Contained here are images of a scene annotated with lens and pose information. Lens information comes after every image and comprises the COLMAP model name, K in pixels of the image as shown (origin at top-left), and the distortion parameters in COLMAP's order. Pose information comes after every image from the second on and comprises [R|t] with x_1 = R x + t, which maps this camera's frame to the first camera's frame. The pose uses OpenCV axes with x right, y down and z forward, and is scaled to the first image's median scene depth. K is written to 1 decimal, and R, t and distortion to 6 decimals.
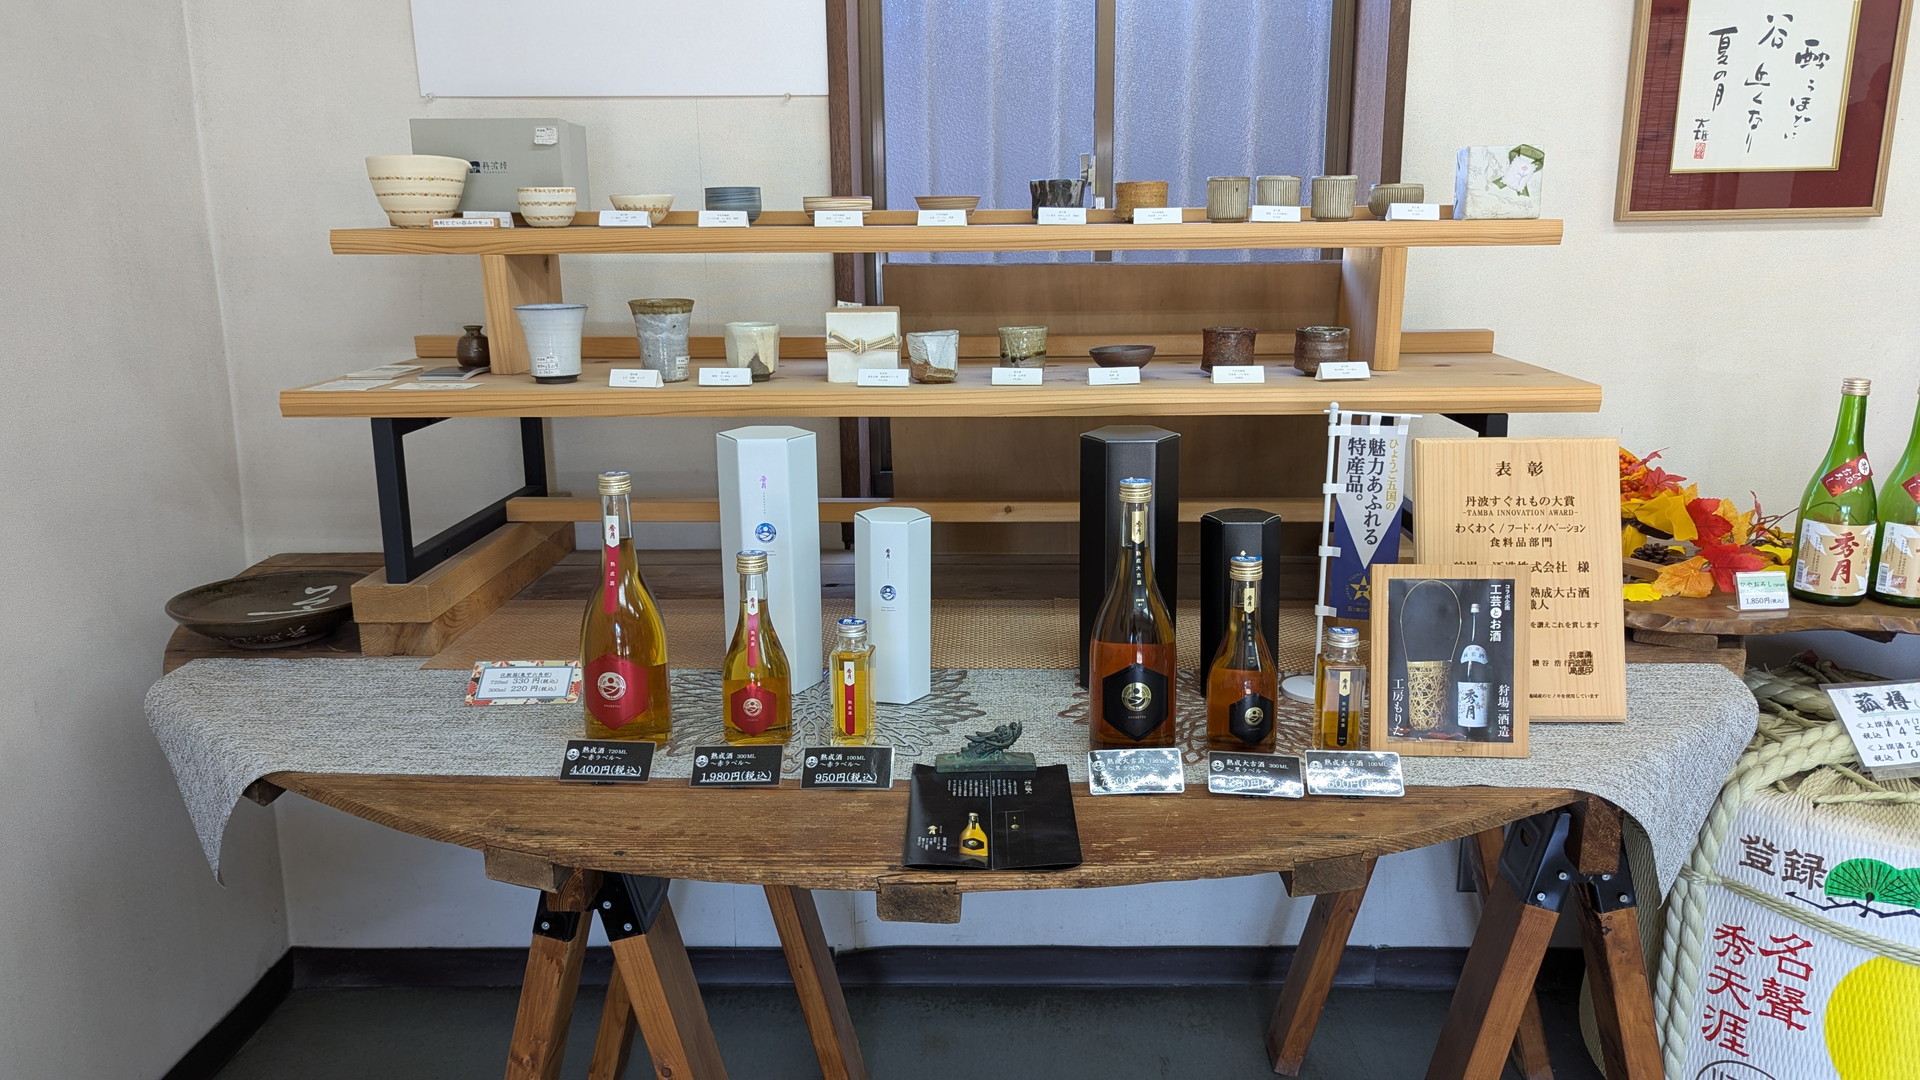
lens RADIAL K [[1350.4, 0, 966.4], [0, 1350.4, 513.6], [0, 0, 1]] dist [0.078129, -0.112033]
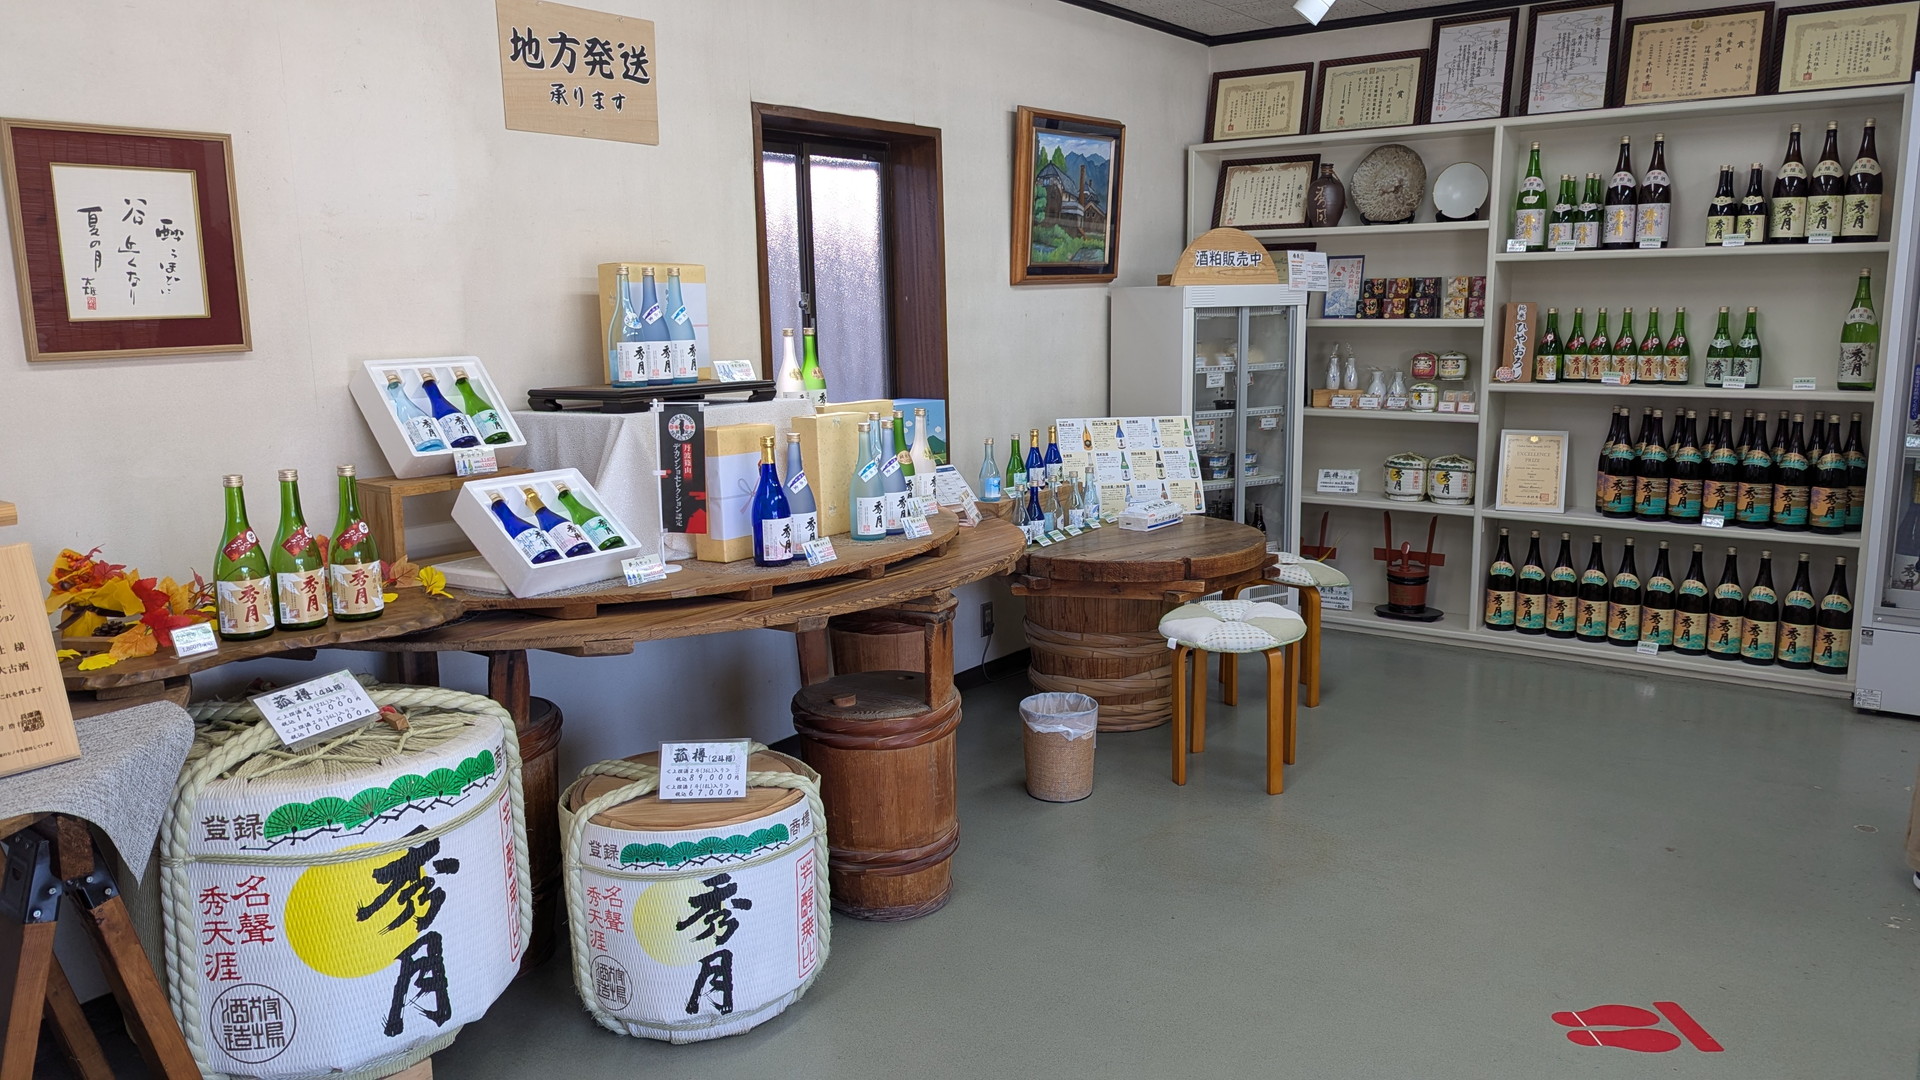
lens RADIAL K [[1379.9, 0, 972.3], [0, 1379.9, 526.8], [0, 0, 1]] dist [0.073621, -0.069903]
pose [[0.577205, -0.136664, 0.805082, -0.065467], [0.182905, 0.982484, 0.035644, 0.040301], [-0.795852, 0.126679, 0.592092, -0.439673]]
